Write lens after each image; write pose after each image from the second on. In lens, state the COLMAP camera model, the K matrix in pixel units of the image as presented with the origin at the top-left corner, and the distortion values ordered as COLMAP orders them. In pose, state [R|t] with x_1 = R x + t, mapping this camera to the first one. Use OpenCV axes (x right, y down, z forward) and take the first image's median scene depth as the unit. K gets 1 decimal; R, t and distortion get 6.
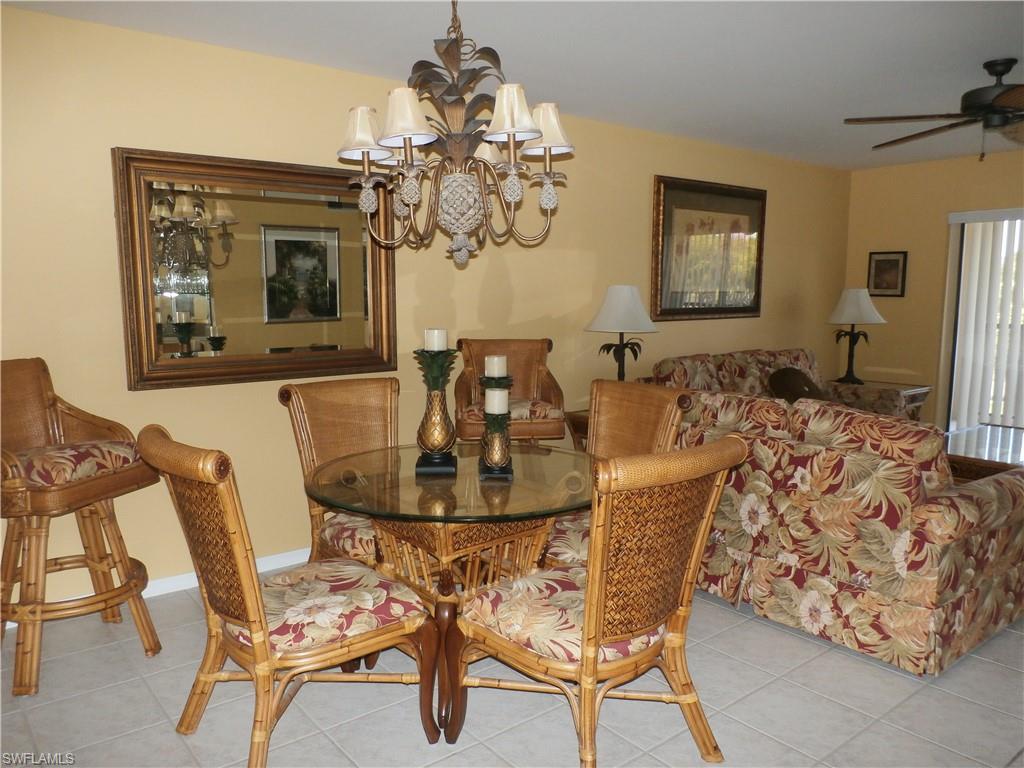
lens RADIAL K [[762.0, 0, 515.2], [0, 762.0, 384.9], [0, 0, 1]] dist [-0.013551, 0.005162]
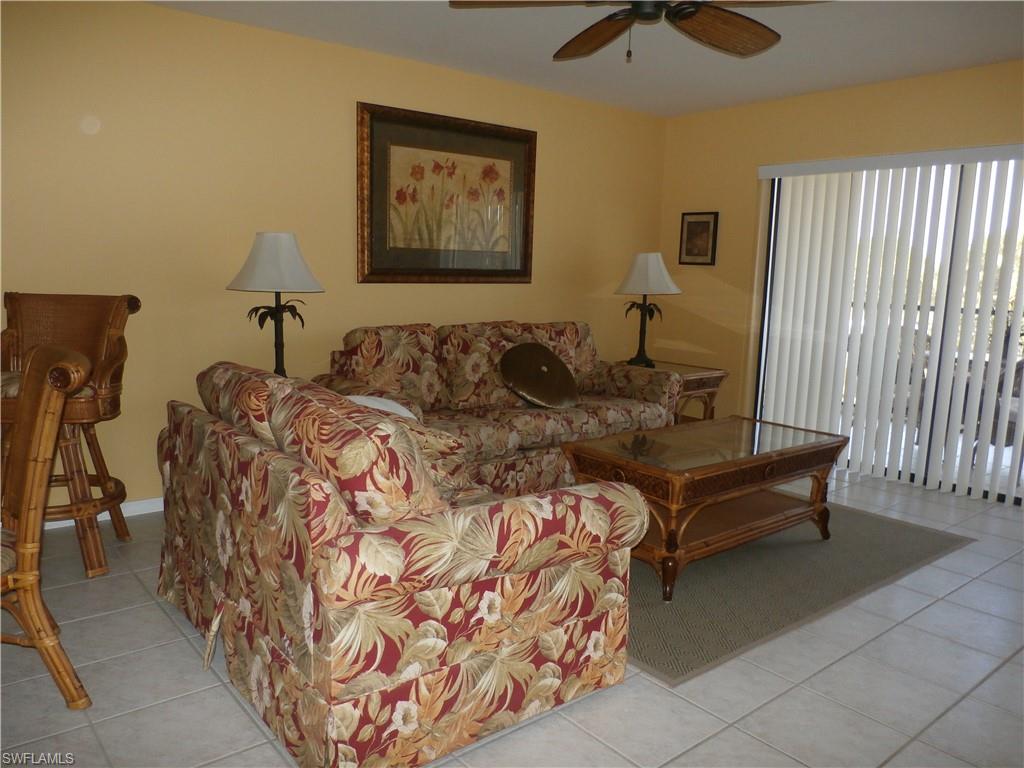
lens RADIAL K [[762.0, 0, 508.6], [0, 762.0, 383.5], [0, 0, 1]] dist [-0.013551, 0.005162]
pose [[0.999654, 0.023760, 0.011267, 0.336456], [-0.024058, 0.999344, 0.027056, -0.000547], [-0.010617, -0.027318, 0.999570, 0.173209]]
